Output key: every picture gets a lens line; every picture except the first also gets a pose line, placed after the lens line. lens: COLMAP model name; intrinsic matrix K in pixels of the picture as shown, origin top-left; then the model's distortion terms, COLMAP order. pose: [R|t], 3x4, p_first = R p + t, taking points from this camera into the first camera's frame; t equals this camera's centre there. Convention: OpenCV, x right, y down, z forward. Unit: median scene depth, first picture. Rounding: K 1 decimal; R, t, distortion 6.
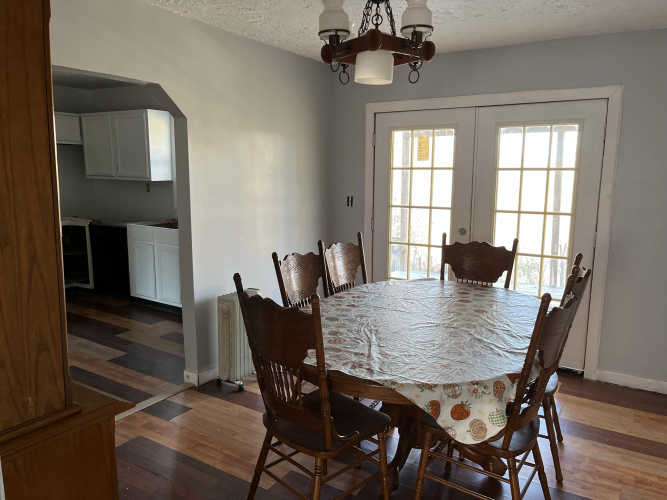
lens RADIAL K [[513.7, 0, 332.3], [0, 513.7, 255.7], [0, 0, 1]] dist [0.043696, -0.061368]
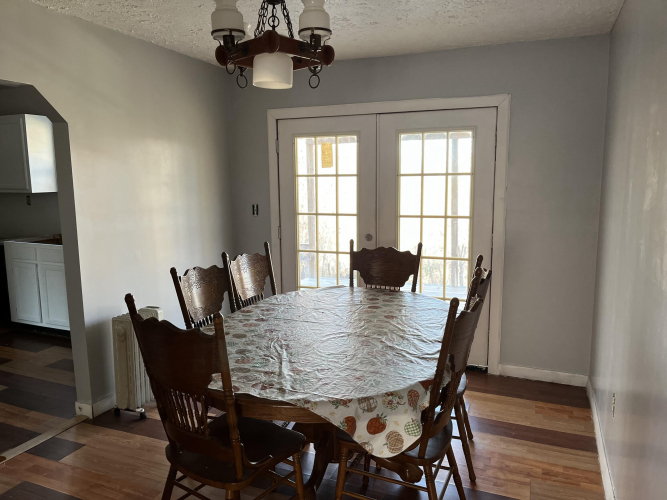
lens RADIAL K [[513.7, 0, 332.7], [0, 513.7, 253.5], [0, 0, 1]] dist [0.043696, -0.061368]
pose [[0.983520, -0.040151, 0.176286, 0.005776], [0.043359, 0.998956, -0.014382, -0.004957], [-0.175525, 0.021789, 0.984234, 0.031864]]
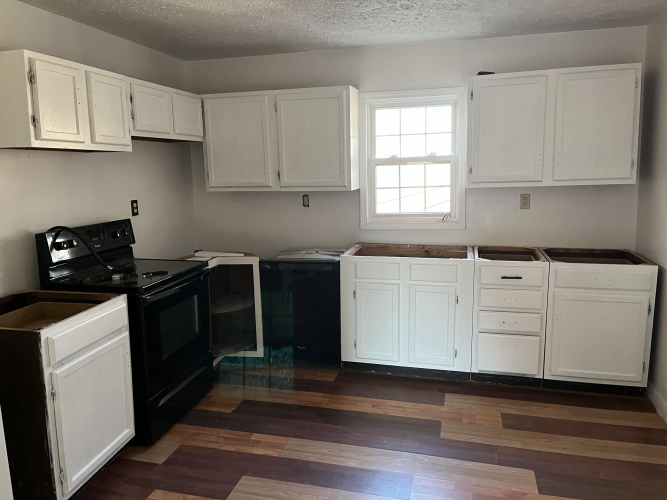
lens RADIAL K [[513.7, 0, 333.0], [0, 513.7, 250.2], [0, 0, 1]] dist [0.043696, -0.061368]
pose [[0.950468, -0.082459, 0.299685, -1.047749], [0.084485, 0.996405, 0.006214, -0.128320], [-0.299120, 0.019412, 0.954018, 0.628184]]
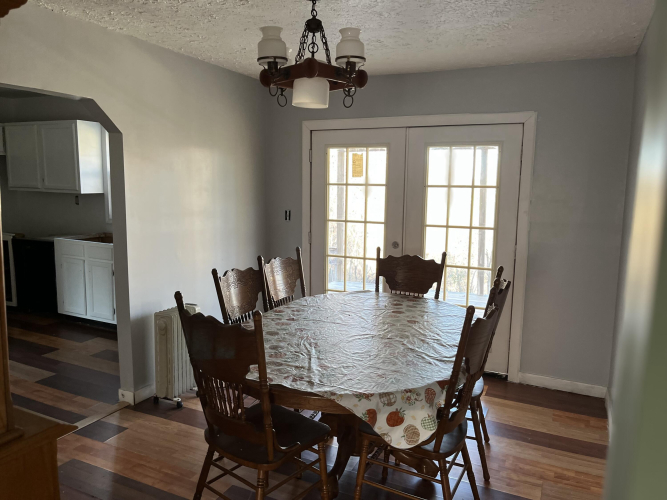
lens RADIAL K [[513.7, 0, 330.3], [0, 513.7, 253.5], [0, 0, 1]] dist [0.043696, -0.061368]
pose [[0.992811, -0.008142, 0.119418, -0.005597], [0.010989, 0.999670, -0.023199, -0.008721], [-0.119189, 0.024344, 0.992573, -0.029008]]
